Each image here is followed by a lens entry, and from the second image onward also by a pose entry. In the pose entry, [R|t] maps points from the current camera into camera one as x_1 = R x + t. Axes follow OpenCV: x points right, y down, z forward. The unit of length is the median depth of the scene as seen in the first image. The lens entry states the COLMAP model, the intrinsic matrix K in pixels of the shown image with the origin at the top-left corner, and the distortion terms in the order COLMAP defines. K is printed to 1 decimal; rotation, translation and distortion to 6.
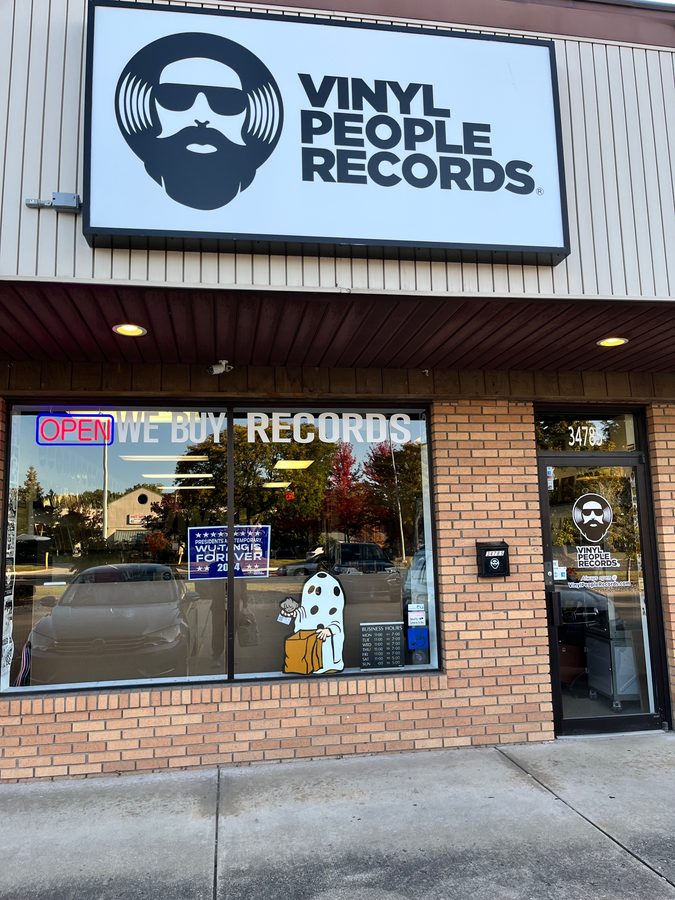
lens RADIAL K [[687.0, 0, 337.7], [0, 687.0, 449.8], [0, 0, 1]] dist [0.035442, -0.037580]
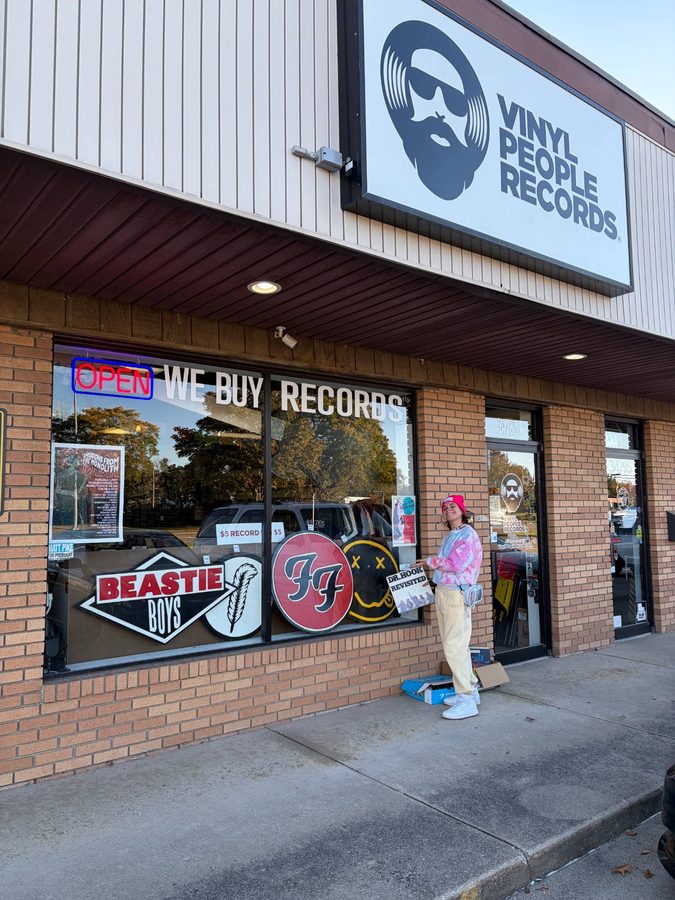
lens RADIAL K [[687.0, 0, 332.0], [0, 687.0, 448.1], [0, 0, 1]] dist [0.035442, -0.037580]
pose [[0.874994, 0.057652, 0.480689, -0.608255], [-0.074074, 0.997136, 0.015244, 0.027240], [-0.478434, -0.048944, 0.876759, 0.083892]]
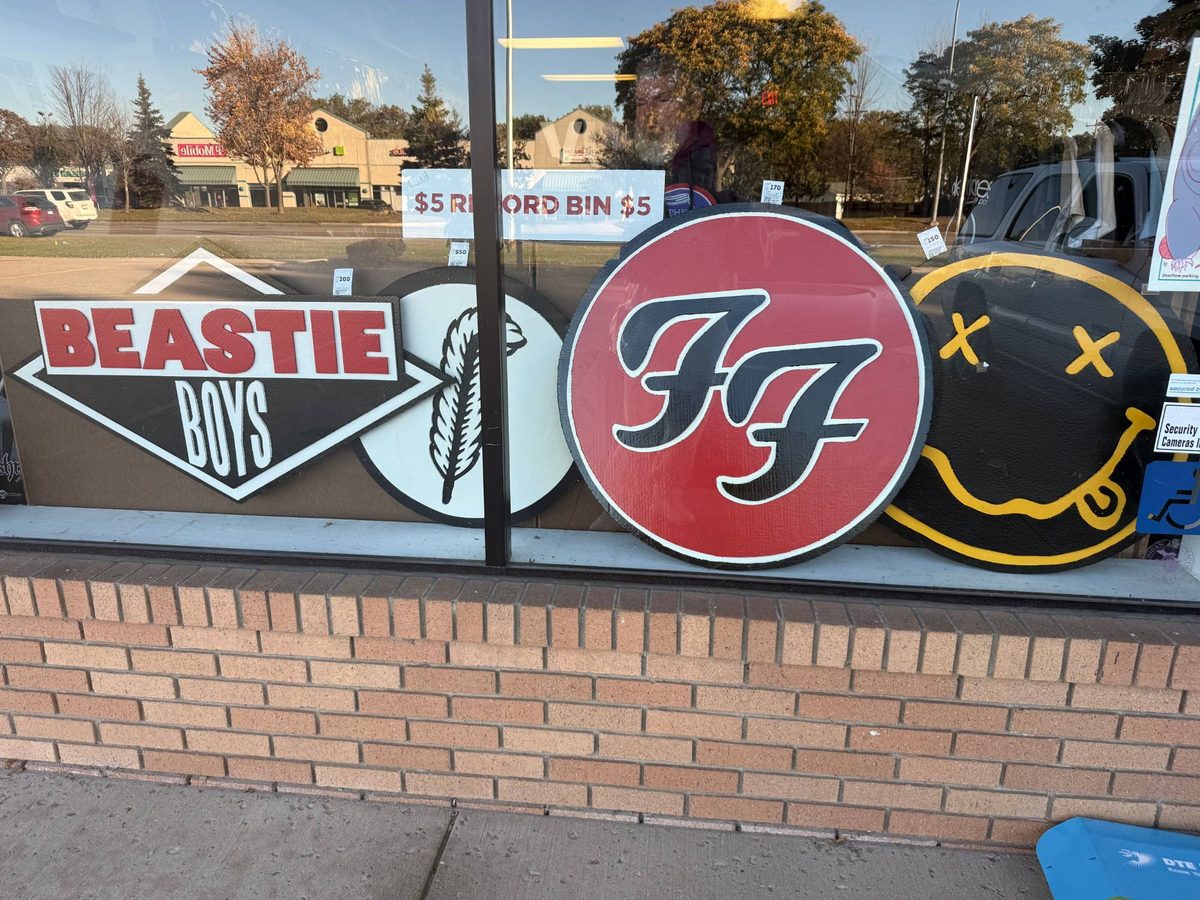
lens RADIAL K [[856.7, 0, 597.1], [0, 856.7, 441.6], [0, 0, 1]] dist [0.023042, -0.037223]
pose [[0.964537, 0.102710, -0.243145, -0.023449], [0.005887, 0.912583, 0.408850, 0.129856], [0.263883, -0.395782, 0.879615, 0.732191]]
